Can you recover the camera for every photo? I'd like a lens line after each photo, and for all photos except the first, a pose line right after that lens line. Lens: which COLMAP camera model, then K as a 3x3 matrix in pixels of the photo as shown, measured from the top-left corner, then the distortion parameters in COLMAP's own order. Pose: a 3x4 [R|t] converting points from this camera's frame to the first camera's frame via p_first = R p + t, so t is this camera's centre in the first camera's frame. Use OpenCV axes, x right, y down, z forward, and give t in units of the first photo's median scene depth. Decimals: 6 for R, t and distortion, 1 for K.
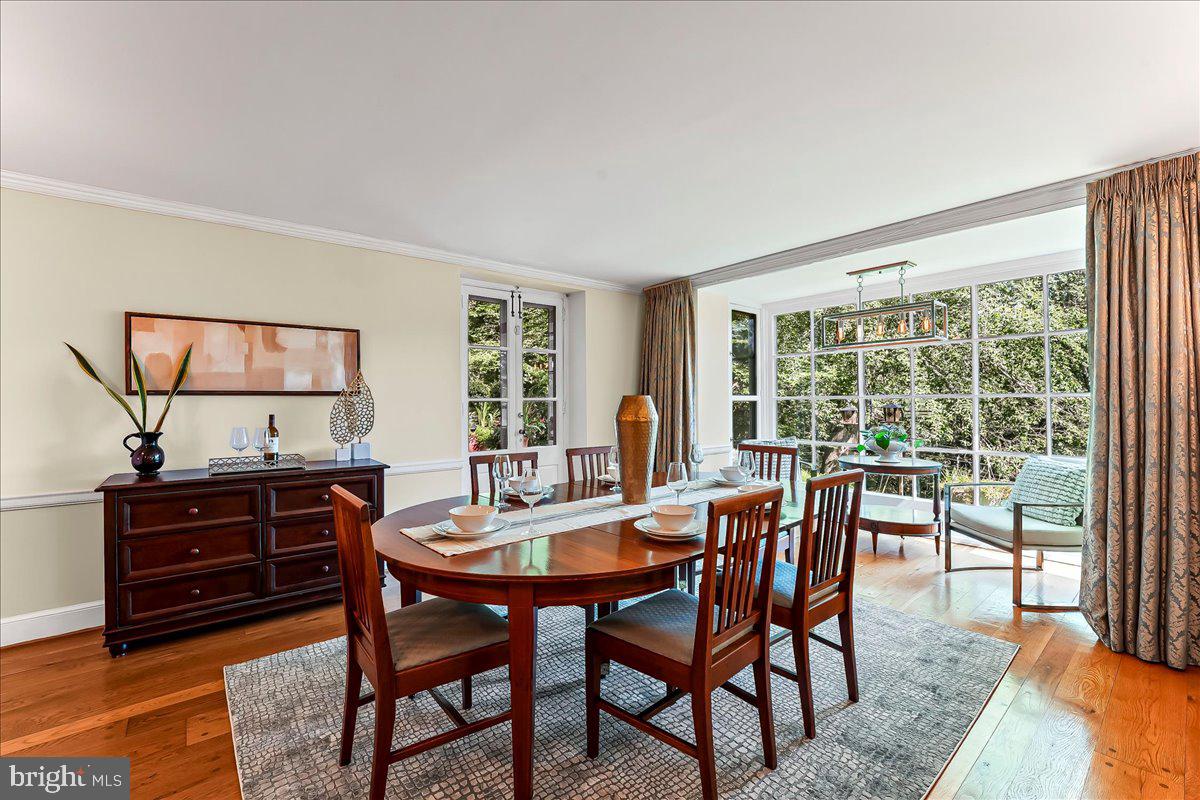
lens RADIAL K [[518.0, 0, 600.0], [0, 518.0, 400.0], [0, 0, 1]] dist [-0.020318, 0.000057]
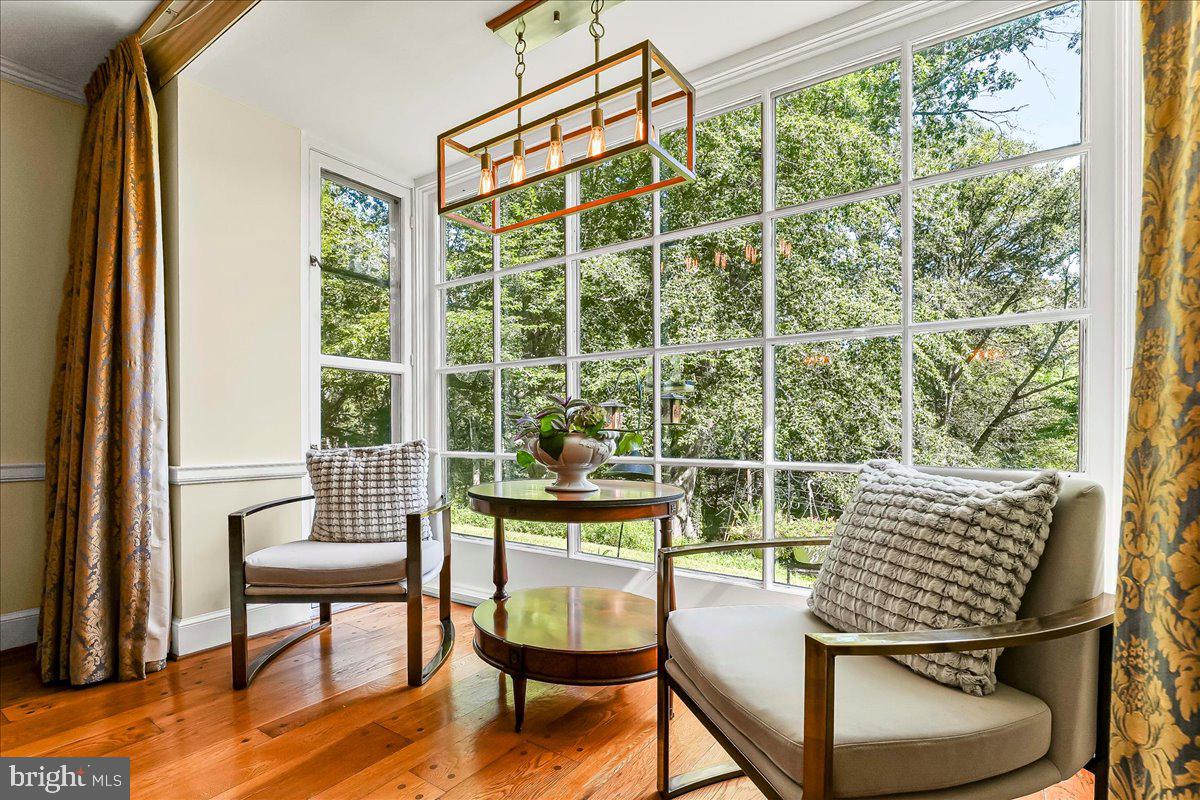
lens RADIAL K [[574.8, 0, 602.6], [0, 574.8, 443.8], [0, 0, 1]] dist [-0.024477, -0.000011]
pose [[0.967130, -0.004677, 0.254239, 0.464800], [-0.001207, 0.999735, 0.022981, 0.071818], [-0.254280, -0.022532, 0.966868, 0.546842]]
